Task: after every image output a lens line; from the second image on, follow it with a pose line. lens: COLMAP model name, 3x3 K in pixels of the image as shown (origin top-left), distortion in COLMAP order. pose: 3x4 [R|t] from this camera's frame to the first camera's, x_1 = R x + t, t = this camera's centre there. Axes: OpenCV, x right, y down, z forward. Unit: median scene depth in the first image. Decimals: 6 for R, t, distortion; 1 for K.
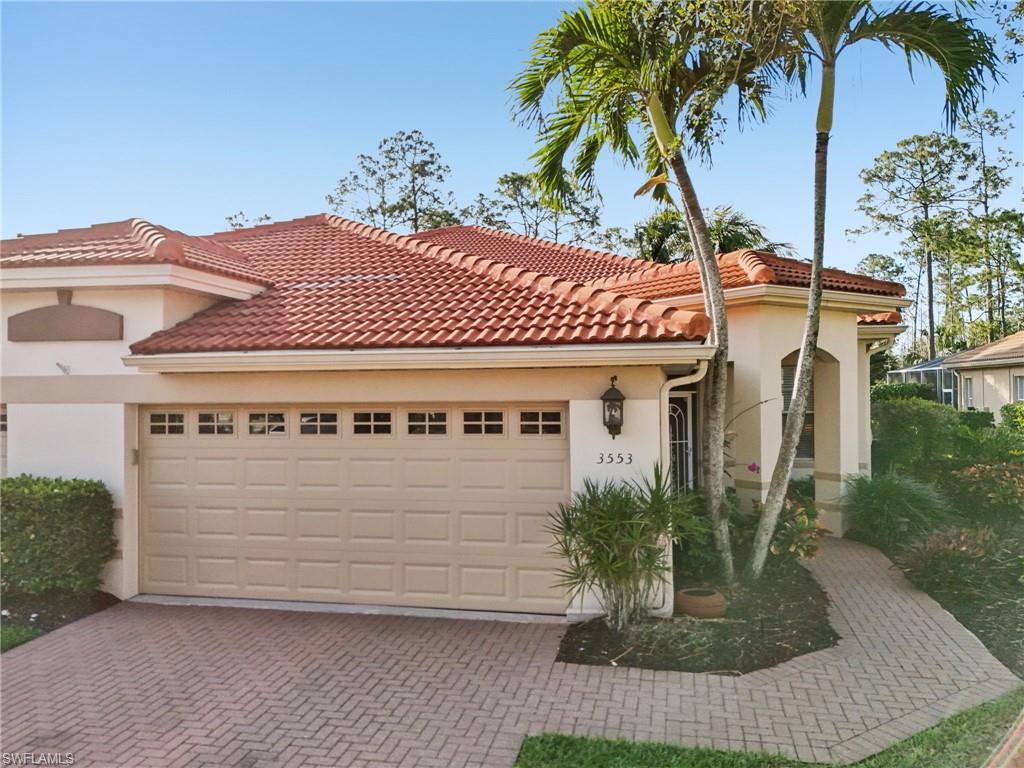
lens RADIAL K [[769.8, 0, 512.1], [0, 769.8, 389.6], [0, 0, 1]] dist [0.091393, -0.112318]
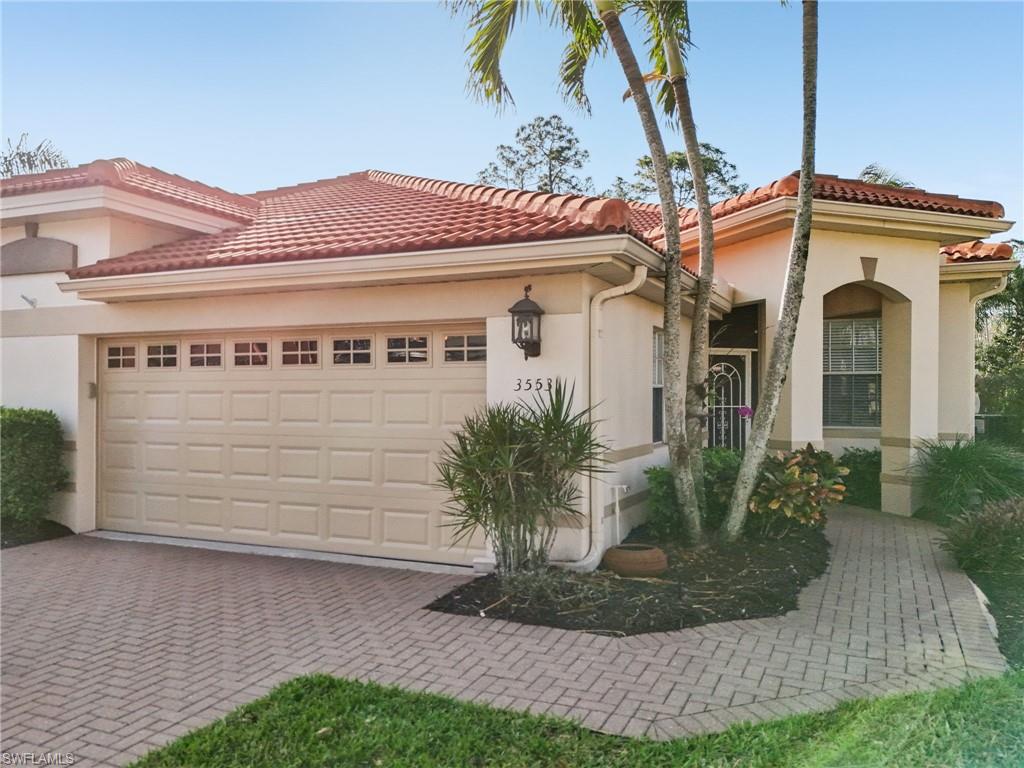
lens RADIAL K [[775.5, 0, 517.6], [0, 775.5, 402.5], [0, 0, 1]] dist [0.077513, -0.080542]
pose [[0.976930, 0.011237, -0.213263, 0.270423], [-0.008866, 0.999888, 0.012071, 0.089371], [0.213375, -0.009901, 0.976920, 0.149718]]
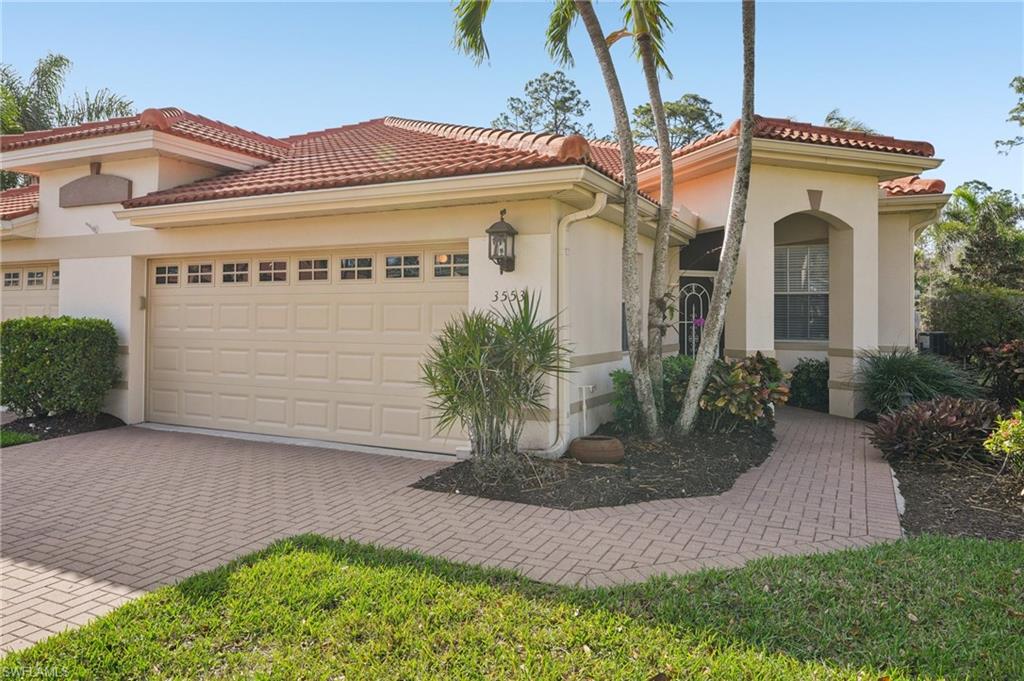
lens RADIAL K [[695.7, 0, 509.1], [0, 695.7, 313.2], [0, 0, 1]] dist [0.001991, 0.000240]
pose [[0.969904, 0.011158, -0.243232, 0.315814], [-0.012800, 0.999905, -0.005169, 0.104663], [0.243151, 0.008127, 0.969954, 0.135243]]
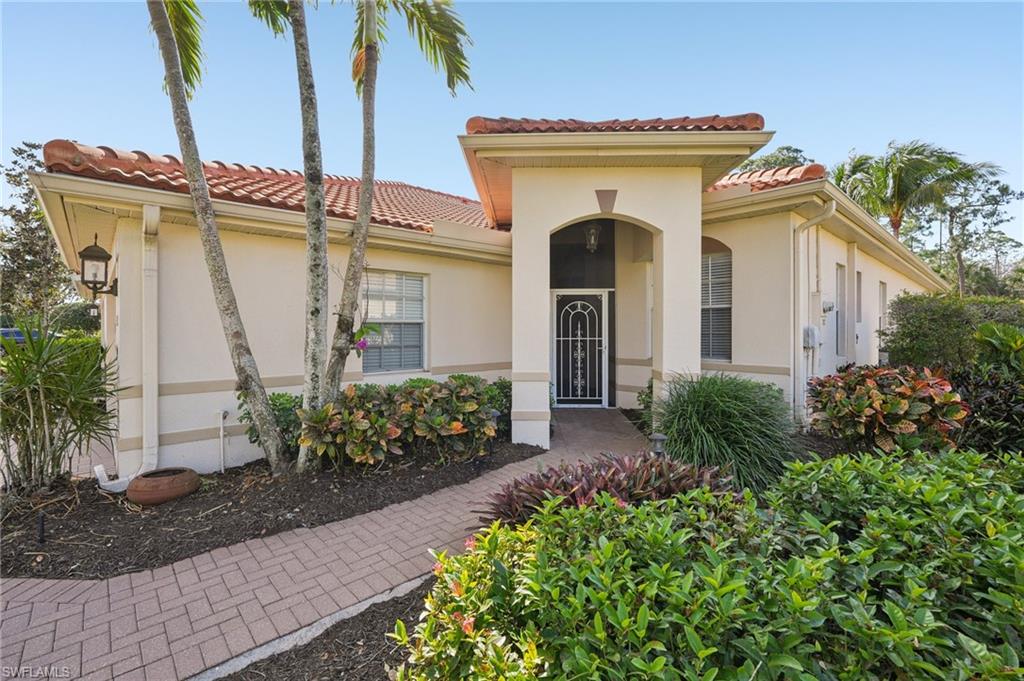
lens RADIAL K [[454.0, 0, 508.4], [0, 454.0, 340.1], [0, 0, 1]] dist [-0.014862, 0.007541]
pose [[0.812637, 0.013901, -0.582604, 0.802367], [-0.000235, 0.999723, 0.023525, 0.090906], [0.582770, -0.018980, 0.812416, 0.760117]]
